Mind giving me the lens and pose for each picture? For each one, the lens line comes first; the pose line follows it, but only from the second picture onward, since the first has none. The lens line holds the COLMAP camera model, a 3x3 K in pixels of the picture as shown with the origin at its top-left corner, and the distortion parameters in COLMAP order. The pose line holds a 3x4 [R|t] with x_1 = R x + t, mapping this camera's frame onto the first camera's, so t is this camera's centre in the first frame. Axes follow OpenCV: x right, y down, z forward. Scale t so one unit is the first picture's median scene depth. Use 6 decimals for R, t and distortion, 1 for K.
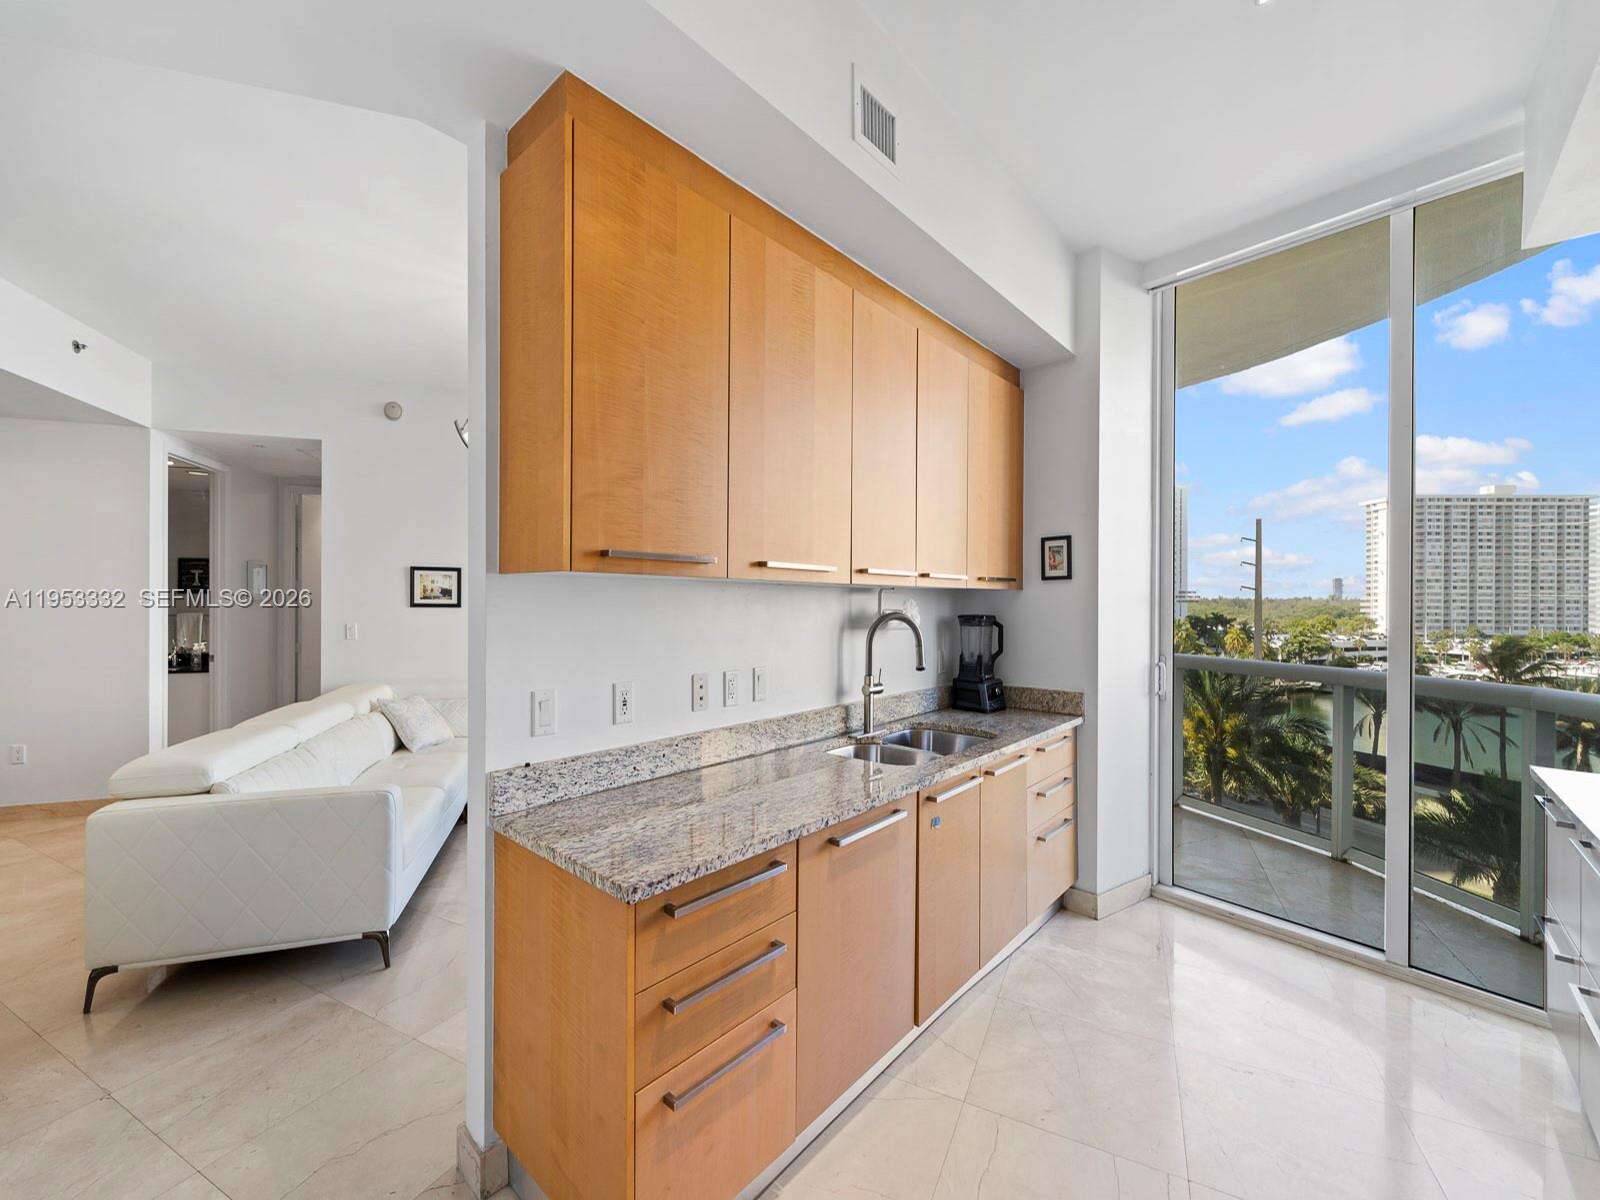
lens RADIAL K [[655.2, 0, 804.8], [0, 655.2, 602.6], [0, 0, 1]] dist [0.001299, -0.001080]
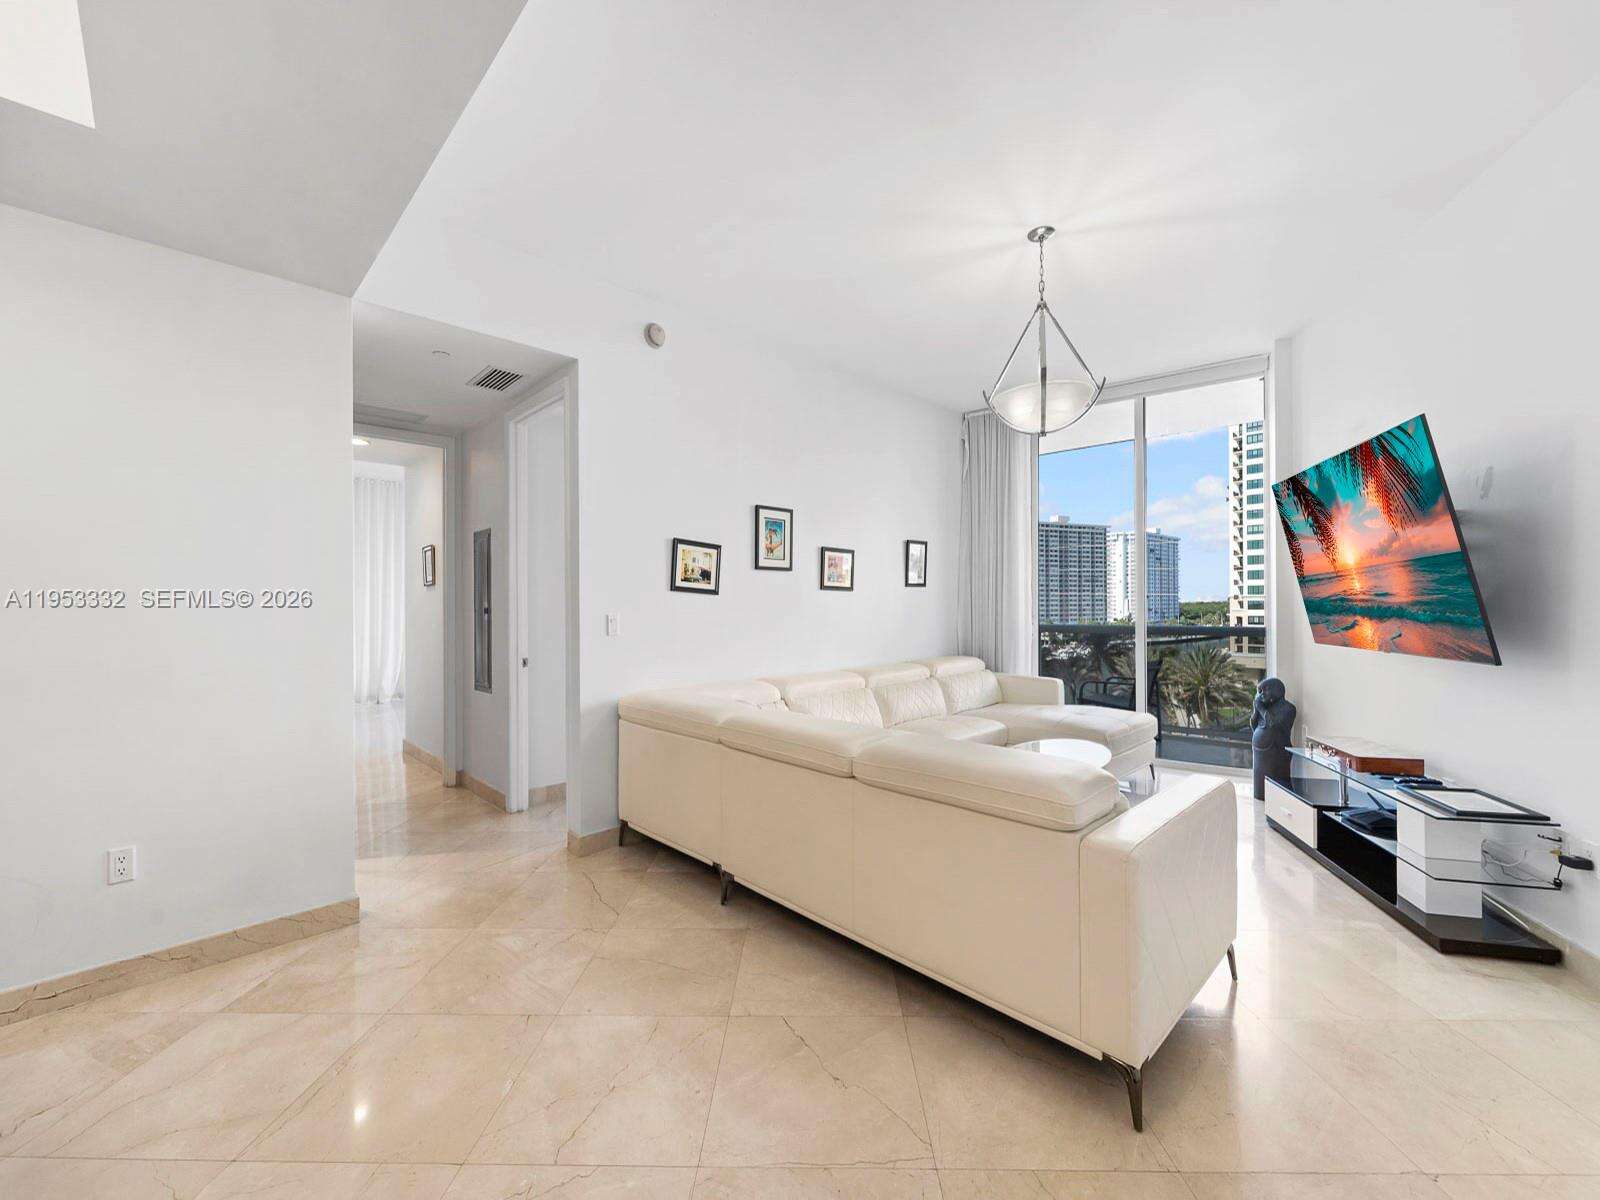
lens RADIAL K [[655.2, 0, 792.1], [0, 655.2, 605.5], [0, 0, 1]] dist [0.001299, -0.001080]
pose [[0.902528, -0.011007, 0.430490, -1.187640], [0.012253, 0.999925, -0.000123, 0.034074], [-0.430457, 0.005386, 0.902595, 0.365665]]
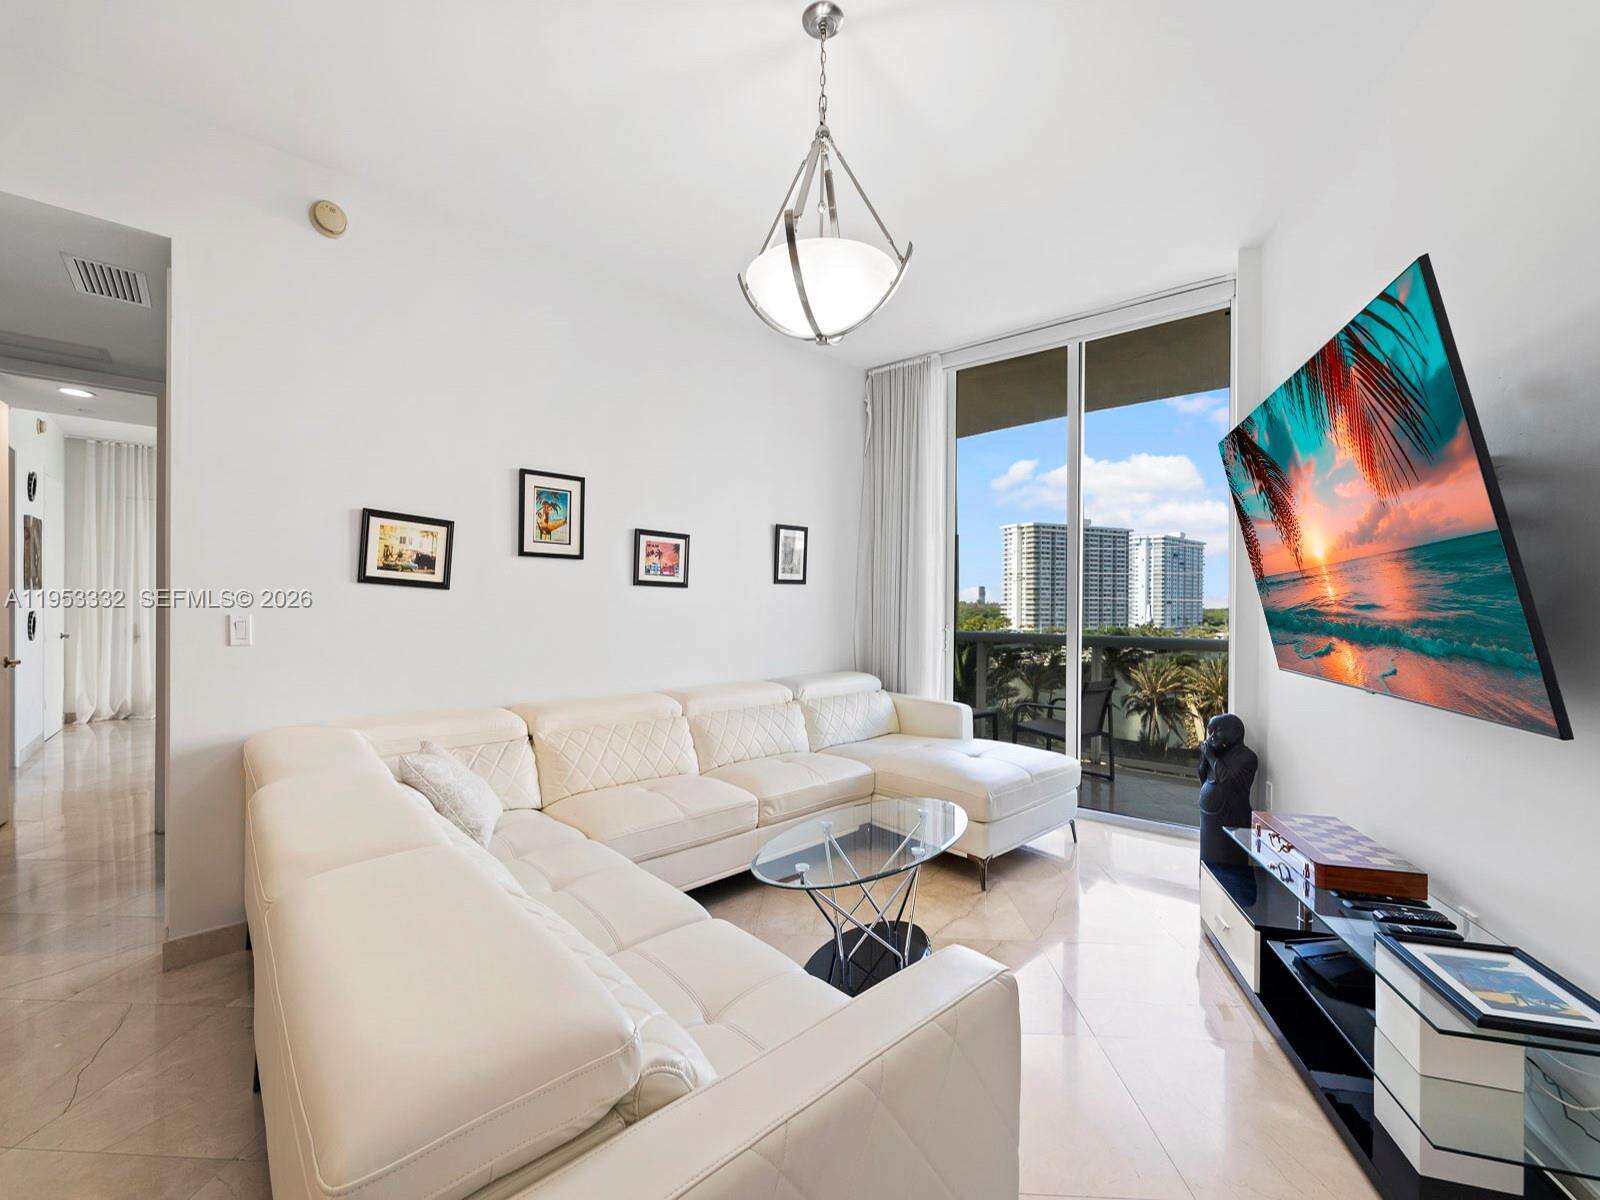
lens RADIAL K [[655.2, 0, 795.9], [0, 655.2, 605.3], [0, 0, 1]] dist [0.001299, -0.001080]
pose [[0.912707, 0.005424, 0.408579, -0.727613], [-0.006502, 0.999978, 0.001248, 0.029627], [-0.408563, -0.003796, 0.912722, 0.522902]]
